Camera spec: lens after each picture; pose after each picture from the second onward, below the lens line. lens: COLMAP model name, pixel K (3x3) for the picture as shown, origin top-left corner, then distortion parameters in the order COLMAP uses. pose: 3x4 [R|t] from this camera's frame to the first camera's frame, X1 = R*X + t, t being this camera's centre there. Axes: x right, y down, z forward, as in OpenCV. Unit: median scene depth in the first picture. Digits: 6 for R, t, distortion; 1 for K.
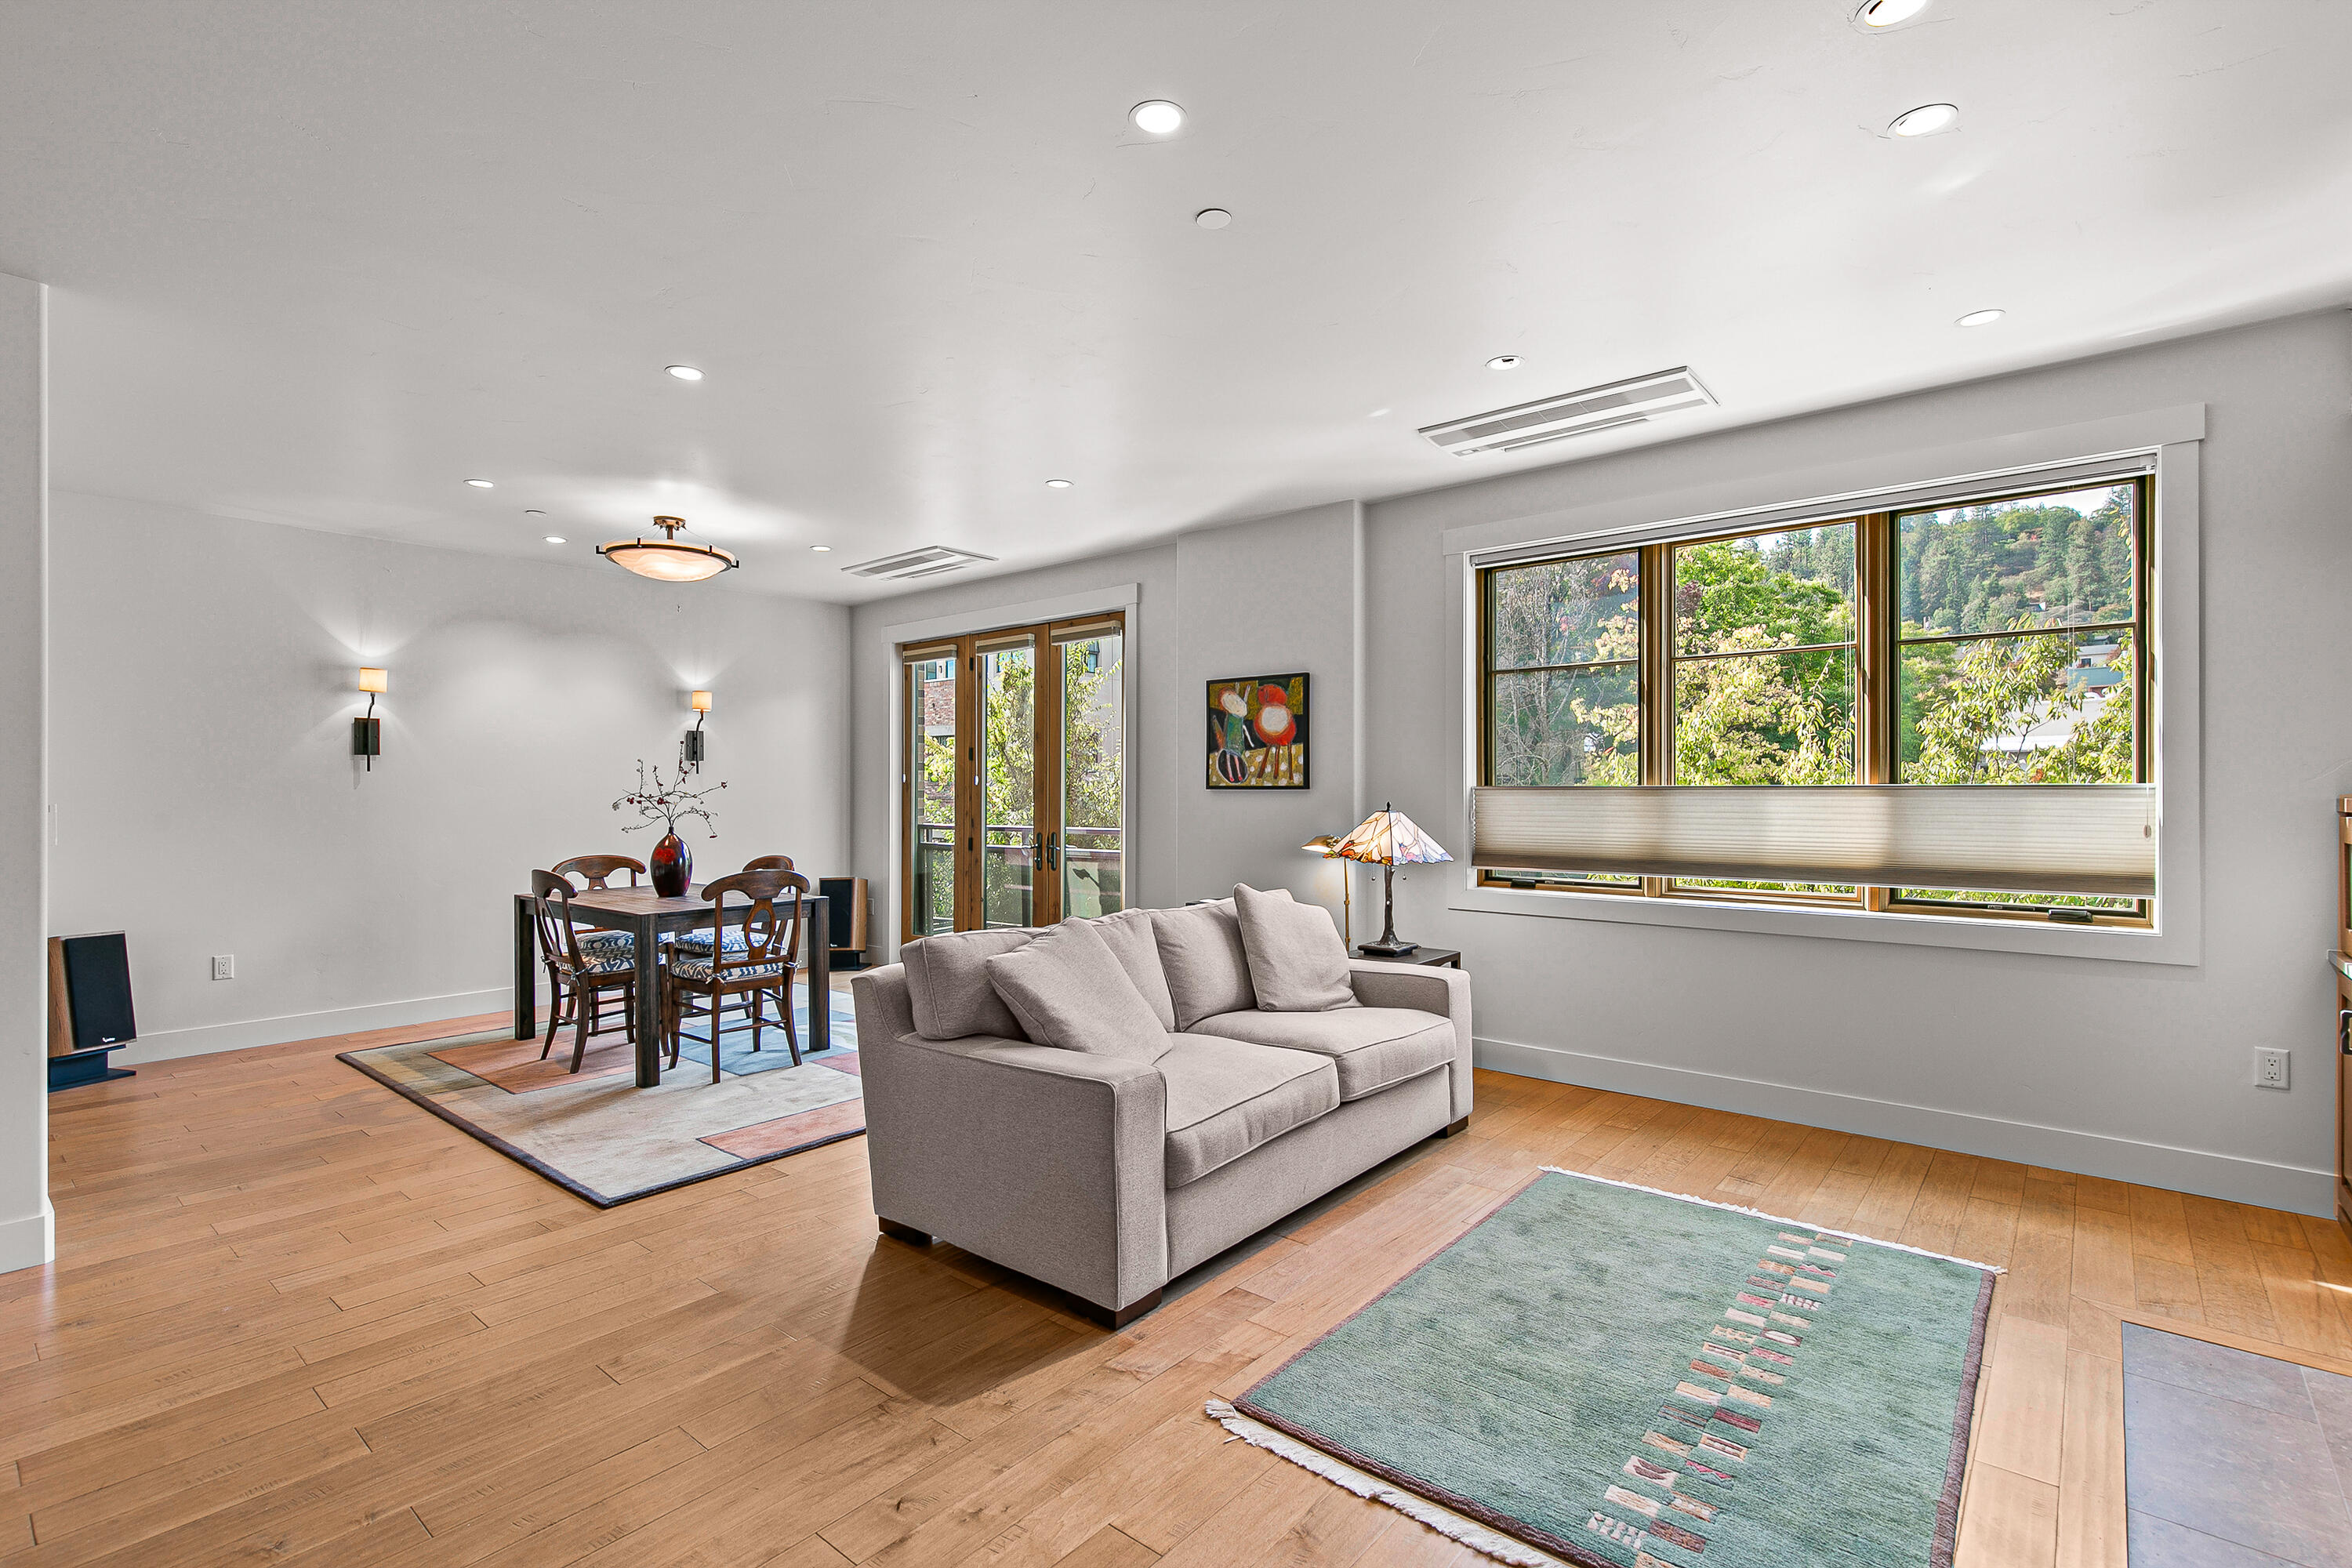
lens RADIAL K [[1076.8, 0, 1177.7], [0, 1076.8, 781.1], [0, 0, 1]] dist [0.010281, -0.001728]
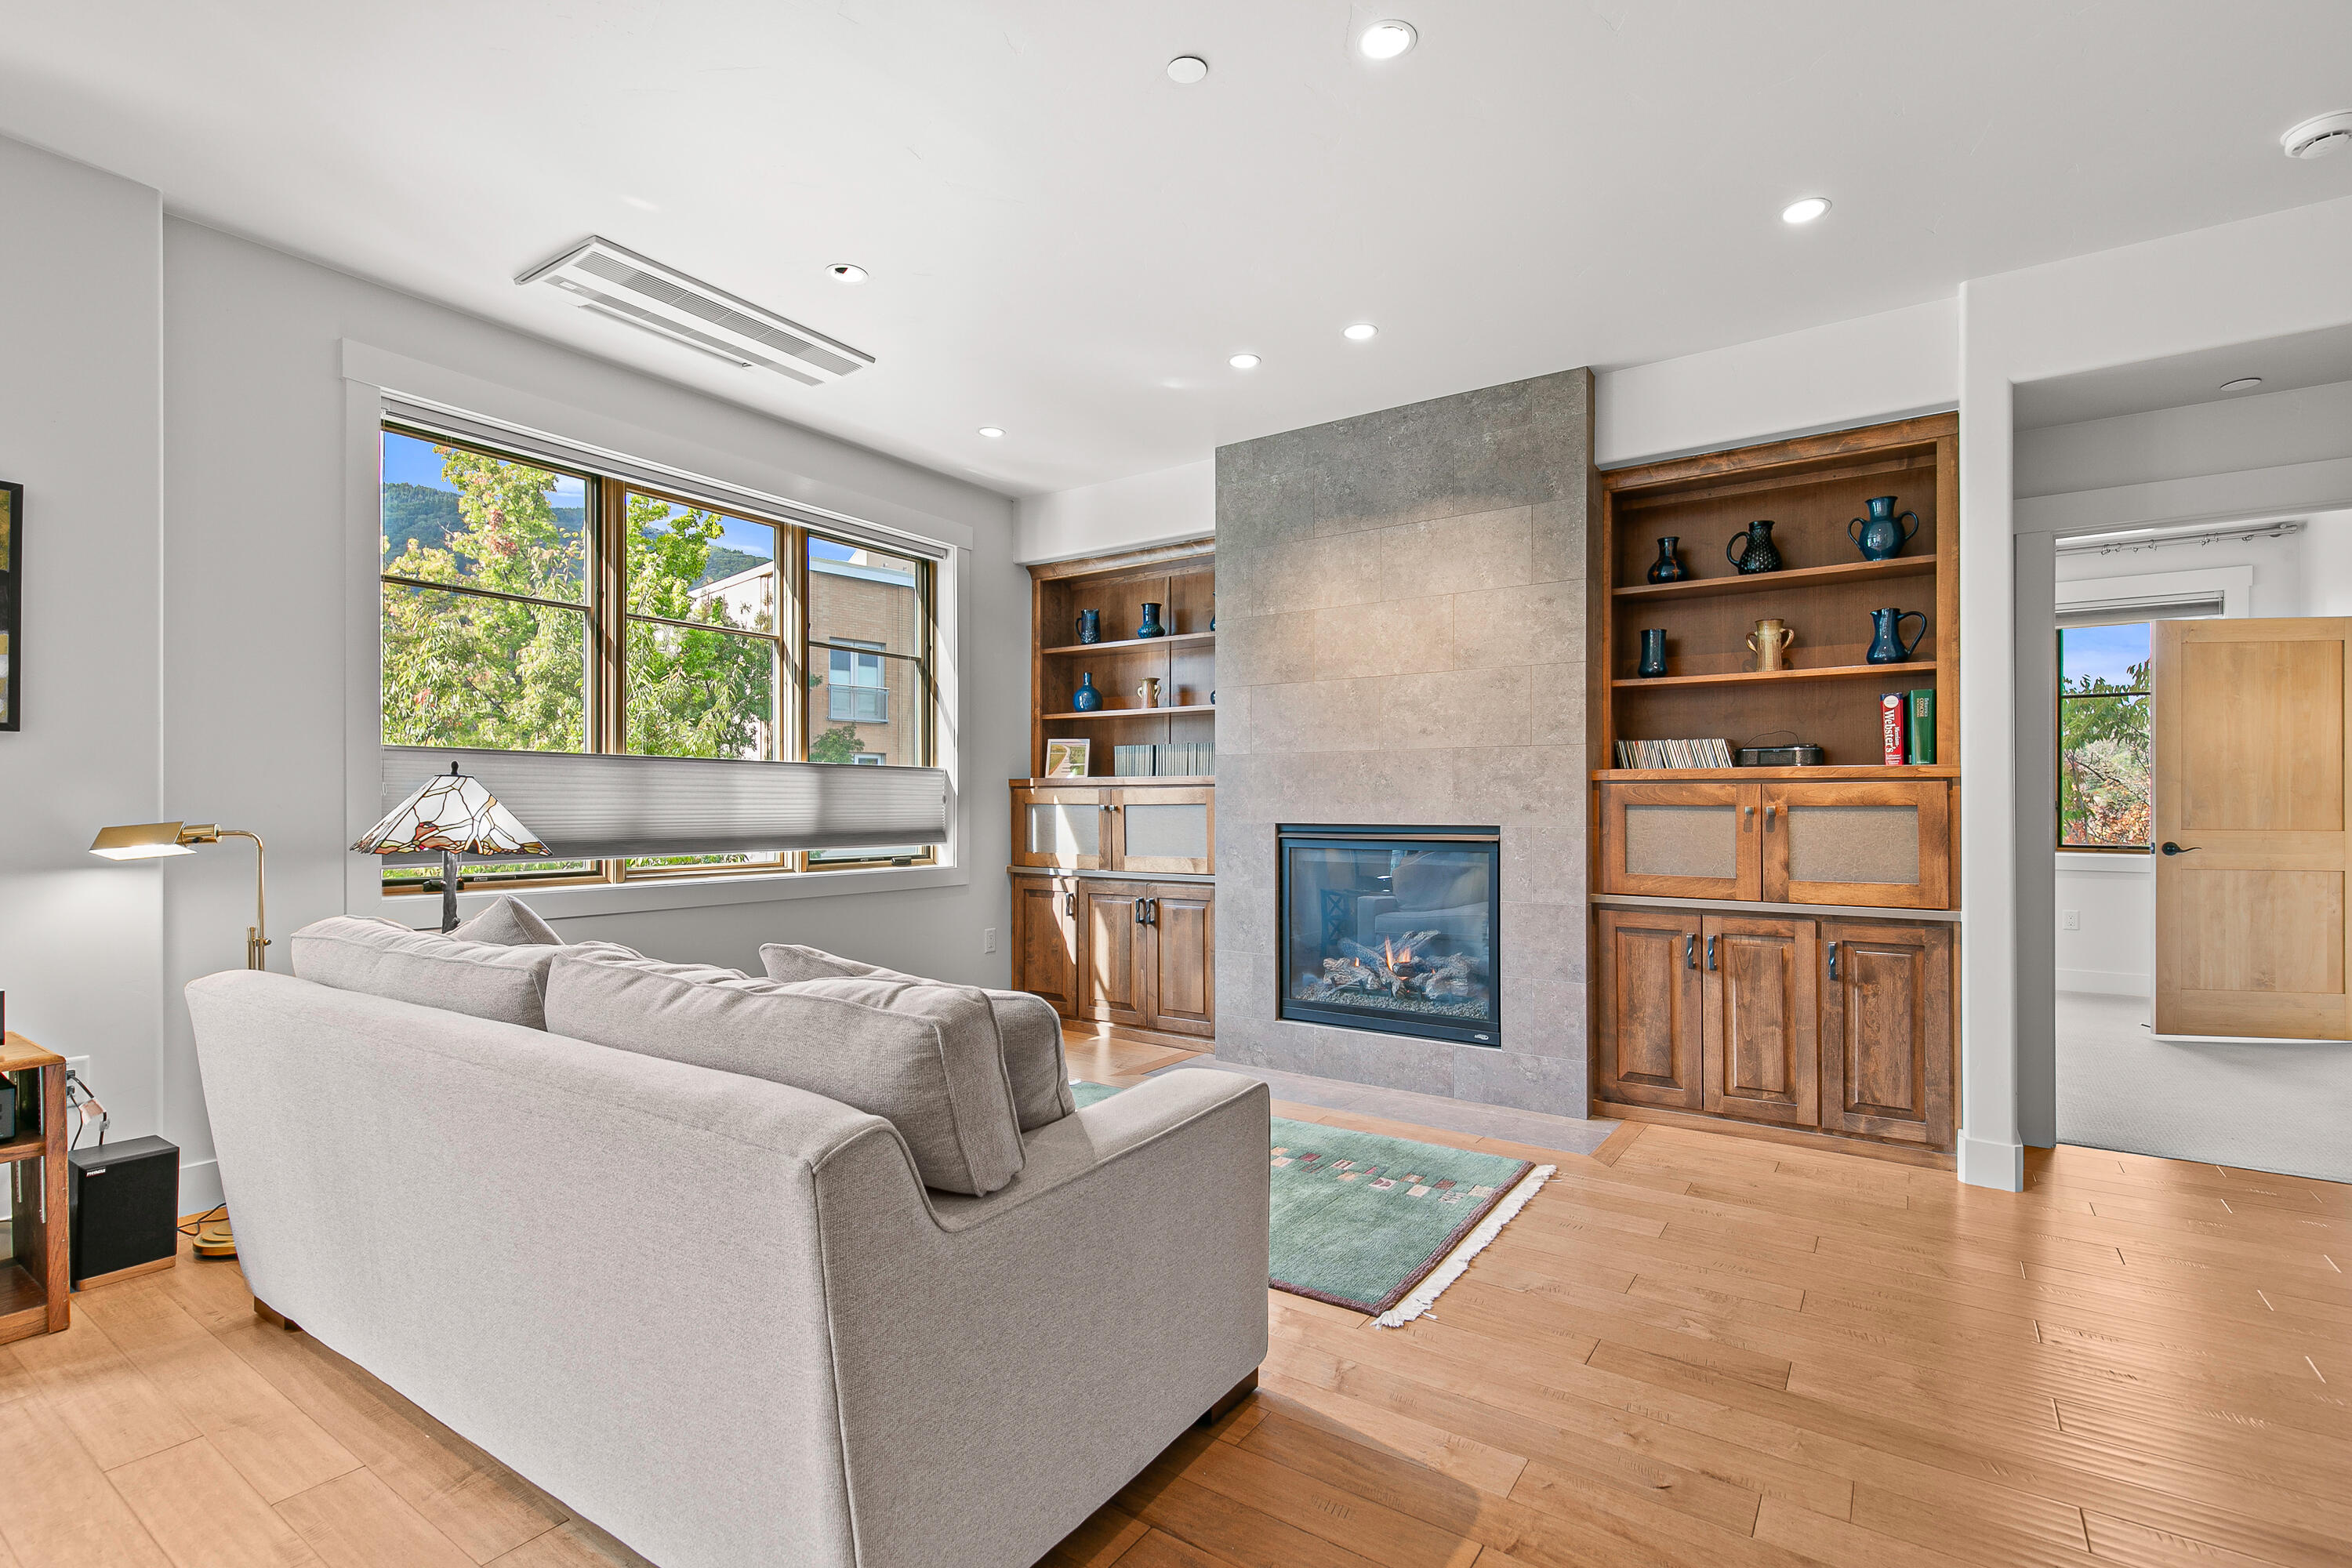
lens RADIAL K [[1076.8, 0, 1170.8], [0, 1076.8, 798.8], [0, 0, 1]] dist [0.010281, -0.001728]
pose [[-0.105667, 0.005237, 0.994388, -1.095183], [-0.015149, 0.999862, -0.006876, 0.088746], [-0.994286, -0.015790, -0.105573, 1.468433]]
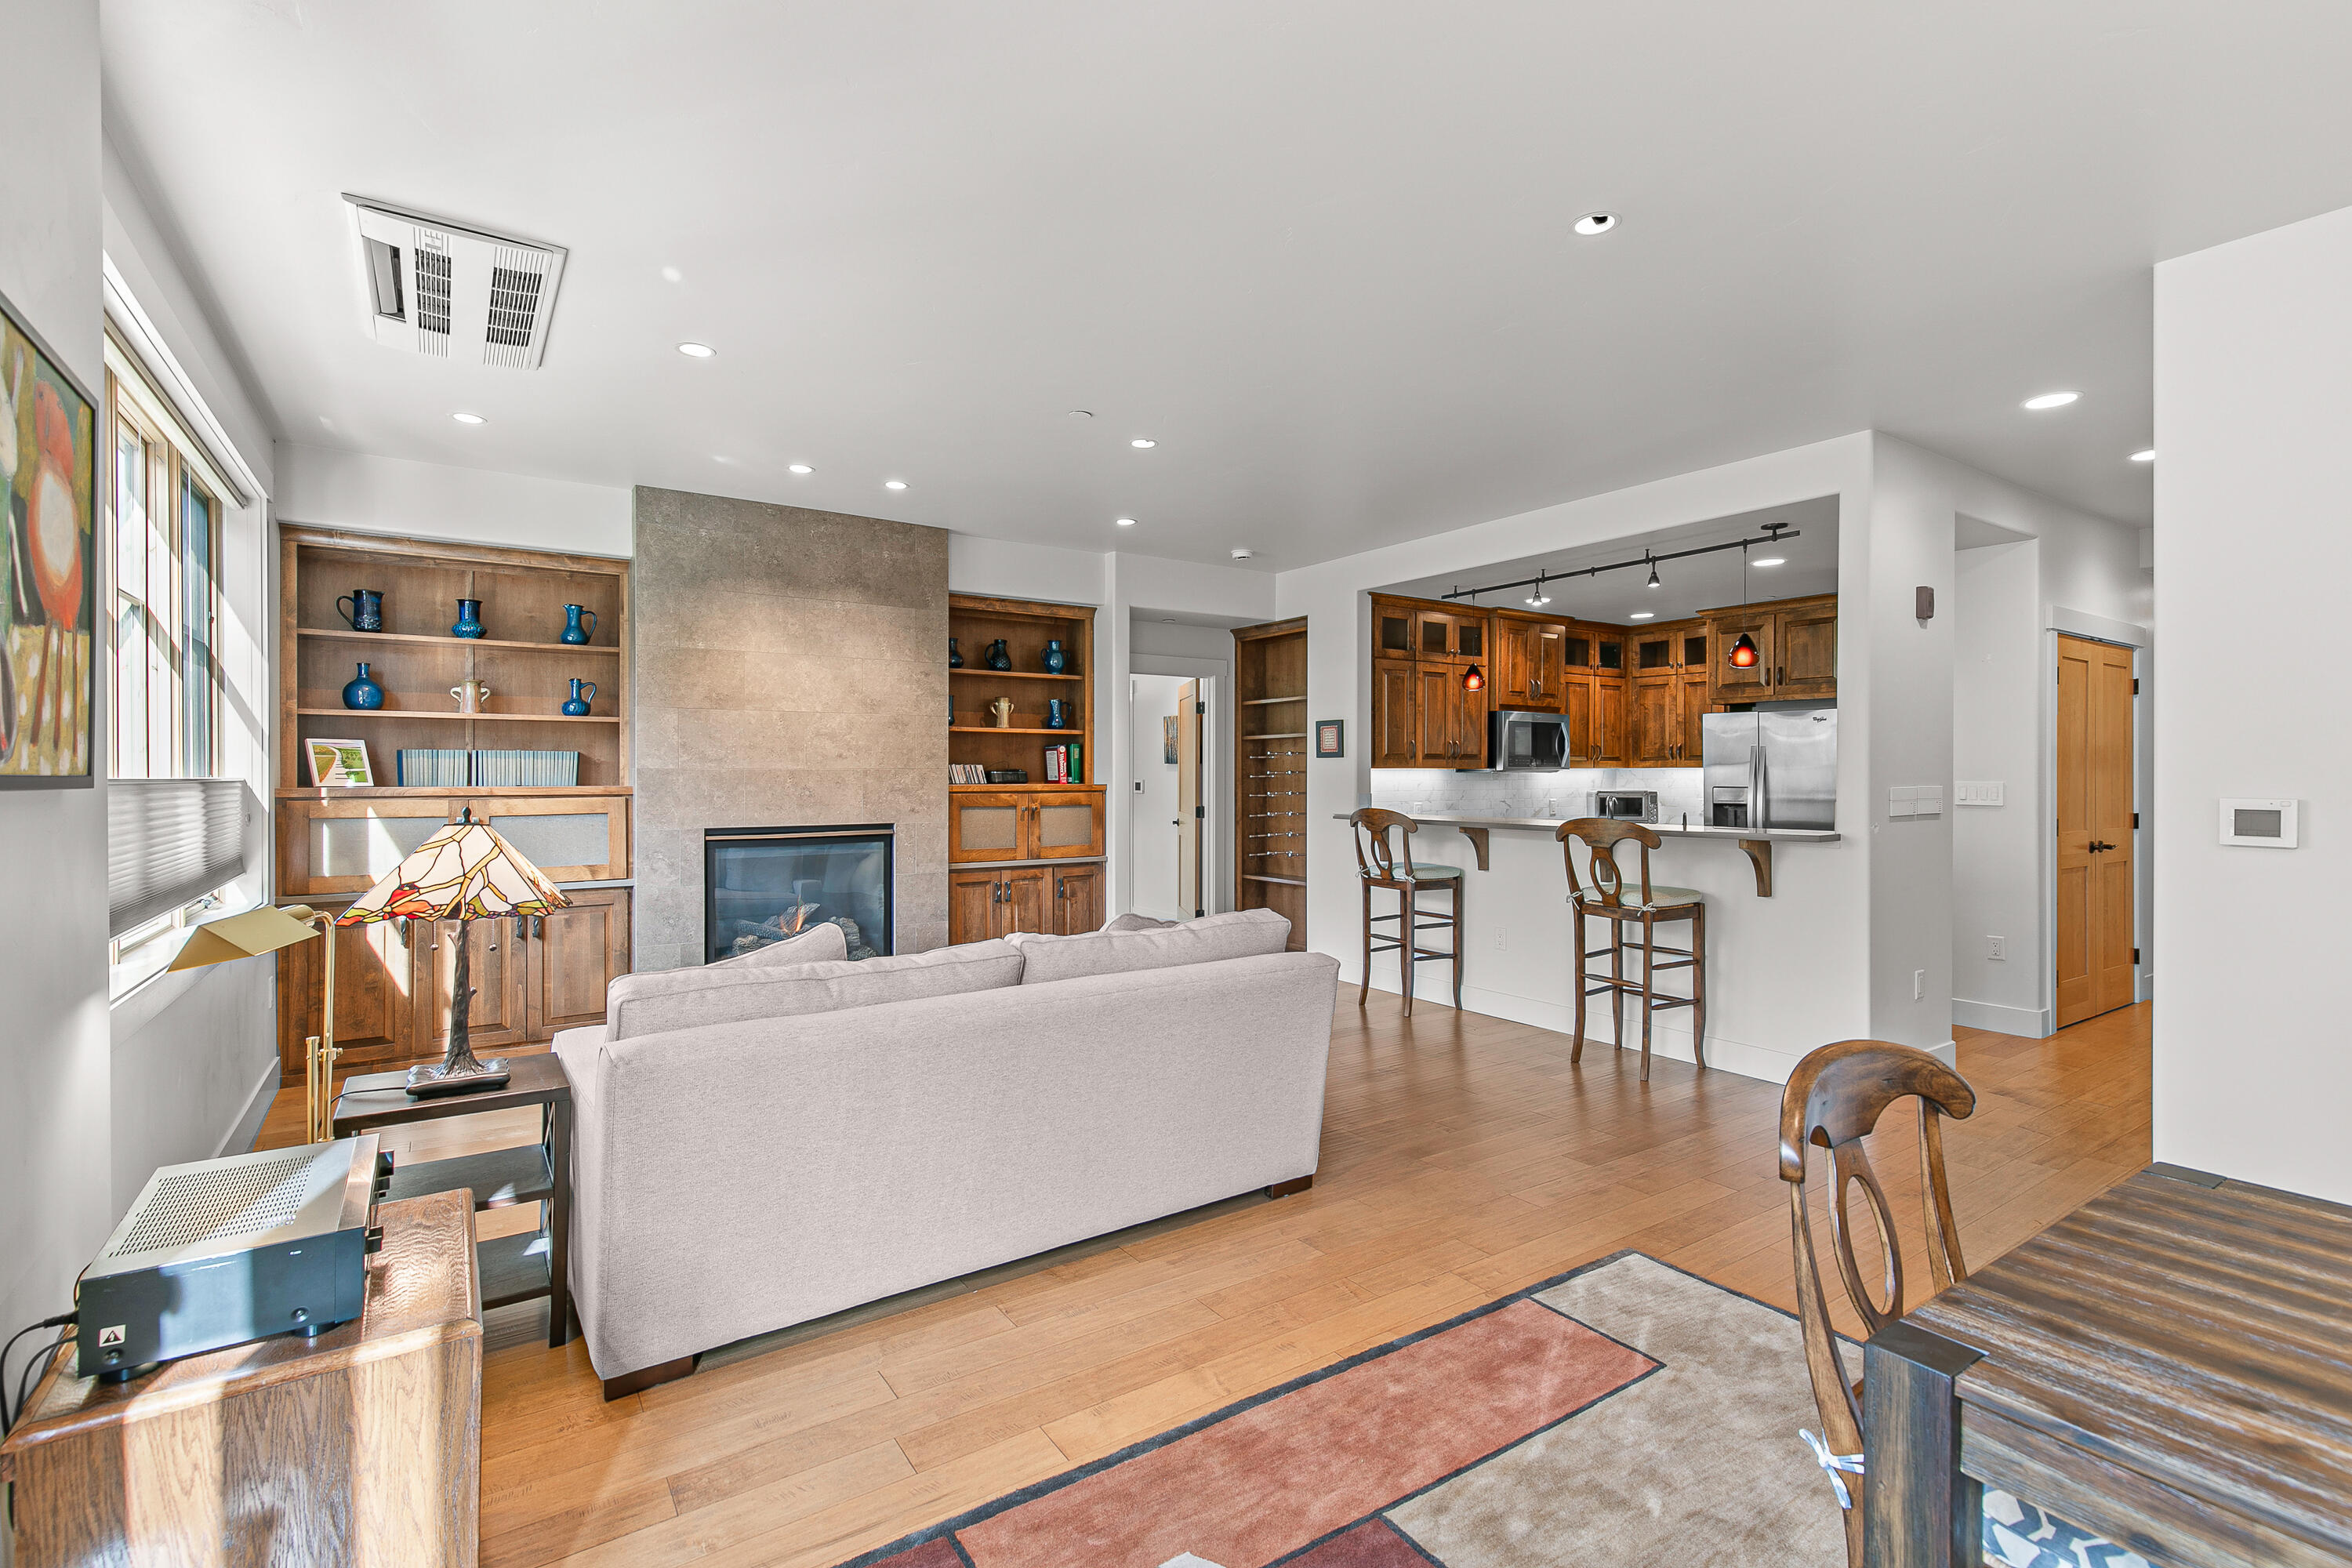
lens RADIAL K [[1076.8, 0, 1191.0], [0, 1076.8, 777.8], [0, 0, 1]] dist [0.010281, -0.001728]
pose [[-0.968541, -0.000584, 0.248853, -0.678366], [-0.002878, 0.999957, -0.008853, 0.016643], [-0.248837, -0.009290, -0.968501, 3.285393]]
